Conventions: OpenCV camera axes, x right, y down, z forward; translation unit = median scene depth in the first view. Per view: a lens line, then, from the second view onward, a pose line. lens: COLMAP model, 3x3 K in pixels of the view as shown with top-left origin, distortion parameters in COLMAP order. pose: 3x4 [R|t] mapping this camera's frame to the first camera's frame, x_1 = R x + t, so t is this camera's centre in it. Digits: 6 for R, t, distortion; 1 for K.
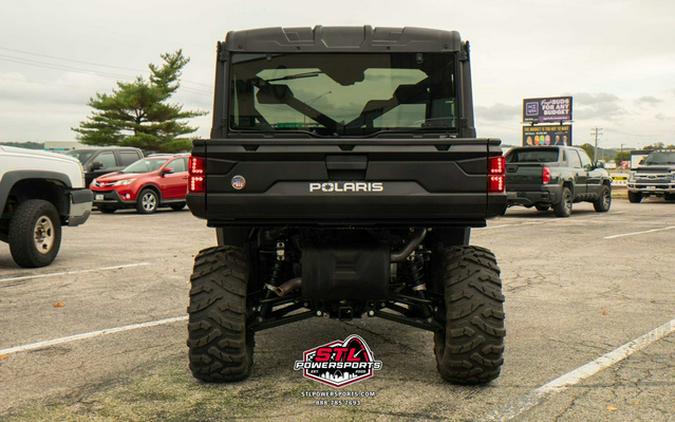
lens RADIAL K [[862.9, 0, 411.7], [0, 862.9, 212.7], [0, 0, 1]] dist [0.151202, 0.008538]
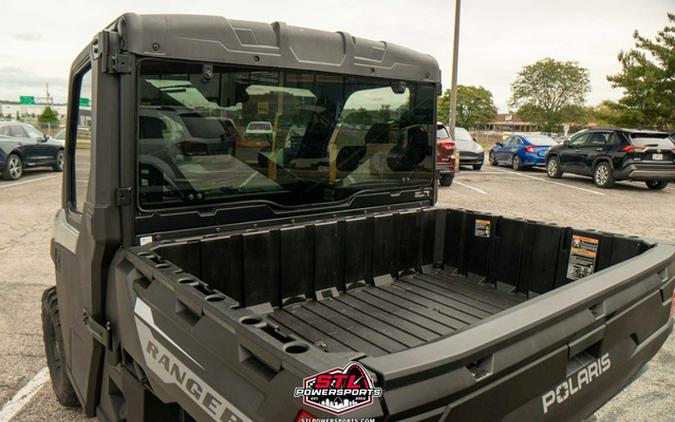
lens RADIAL K [[514.5, 0, 323.0], [0, 514.5, 213.5], [0, 0, 1]] dist [-0.127417, 0.108824]
pose [[0.795774, -0.085496, 0.599528, -0.093467], [0.007833, 0.991355, 0.130976, -0.038113], [-0.605543, -0.099531, 0.789564, 0.202939]]
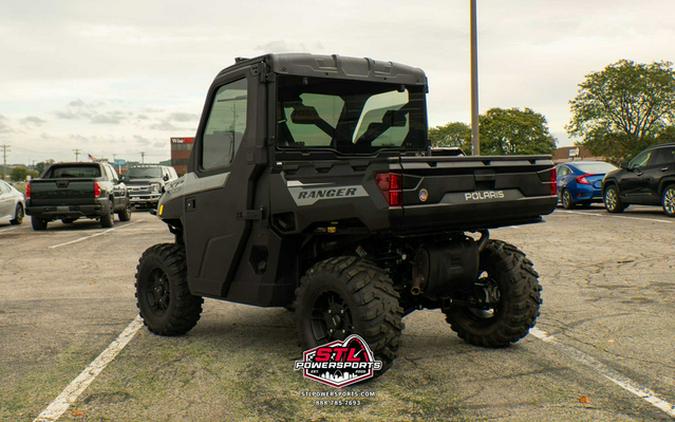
lens RADIAL K [[762.4, 0, 338.3], [0, 762.4, 194.7], [0, 0, 1]] dist [0.113448, 0.020813]
pose [[0.762612, -0.035797, 0.645865, -0.221988], [0.057689, 0.998253, -0.012789, -0.006906], [-0.644279, 0.047013, 0.763344, 0.075454]]
